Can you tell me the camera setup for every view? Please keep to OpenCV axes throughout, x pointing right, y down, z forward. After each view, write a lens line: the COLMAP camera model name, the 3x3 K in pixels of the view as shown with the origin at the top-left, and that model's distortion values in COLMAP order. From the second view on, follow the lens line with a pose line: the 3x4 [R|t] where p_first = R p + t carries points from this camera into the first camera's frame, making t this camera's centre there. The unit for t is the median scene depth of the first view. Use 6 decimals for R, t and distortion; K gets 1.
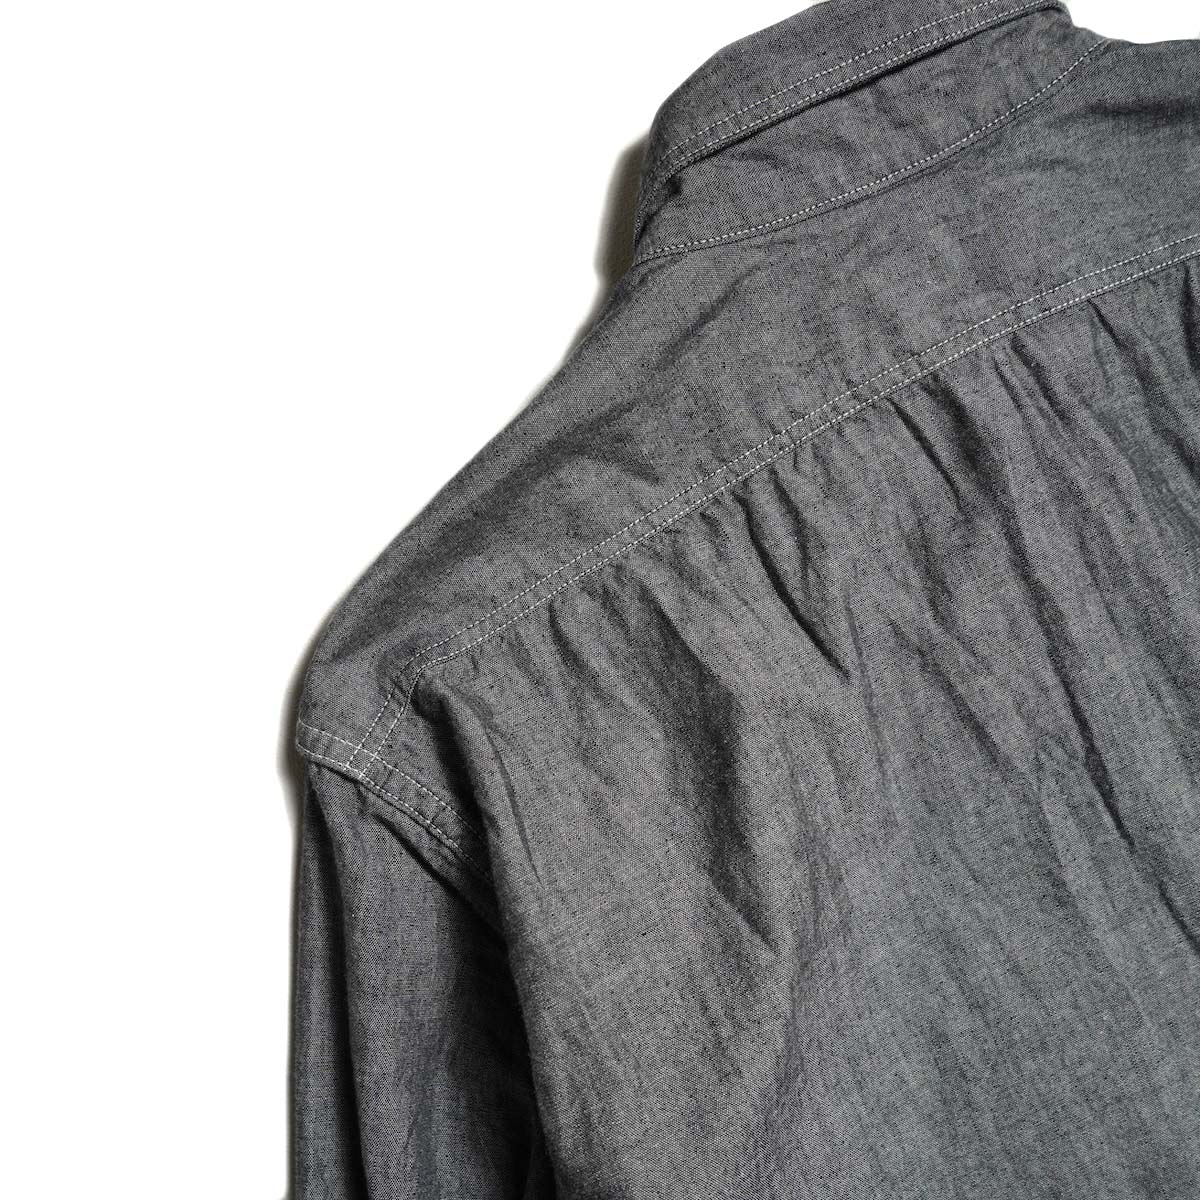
lens RADIAL K [[1479.2, 0, 600.0], [0, 1479.2, 600.0], [0, 0, 1]] dist [-0.014295, 0.001898]
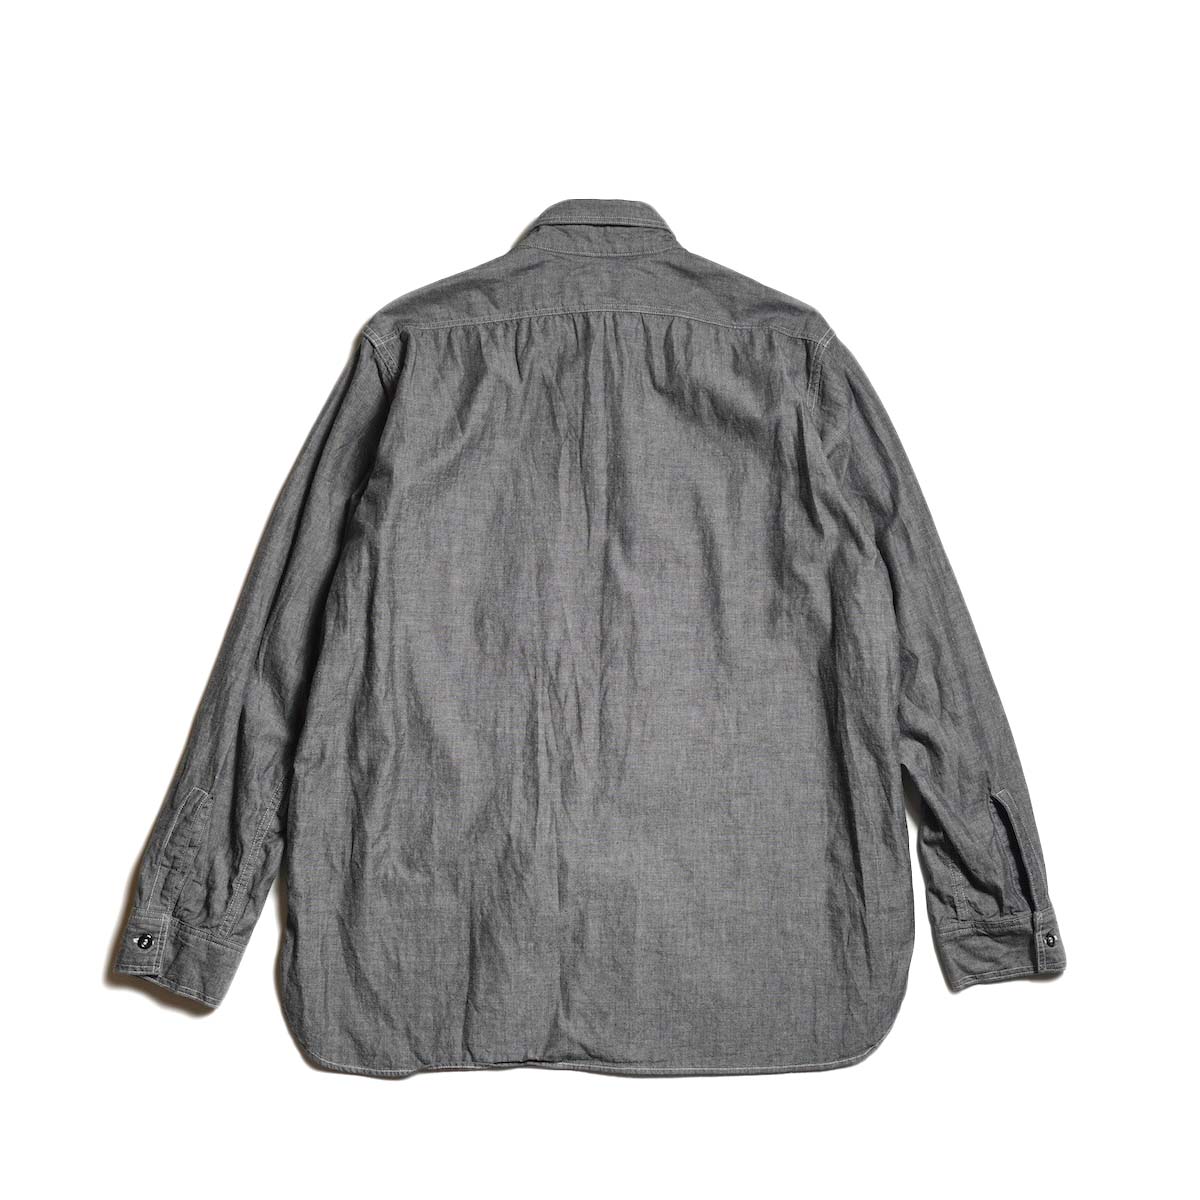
lens RADIAL K [[1812.5, 0, 600.0], [0, 1812.5, 600.0], [0, 0, 1]] dist [0.034830, 0.997418]
pose [[0.901566, 0.421391, -0.098025, 0.913225], [-0.432035, 0.888885, -0.152409, 1.012081], [0.022910, 0.179757, 0.983444, -2.837823]]
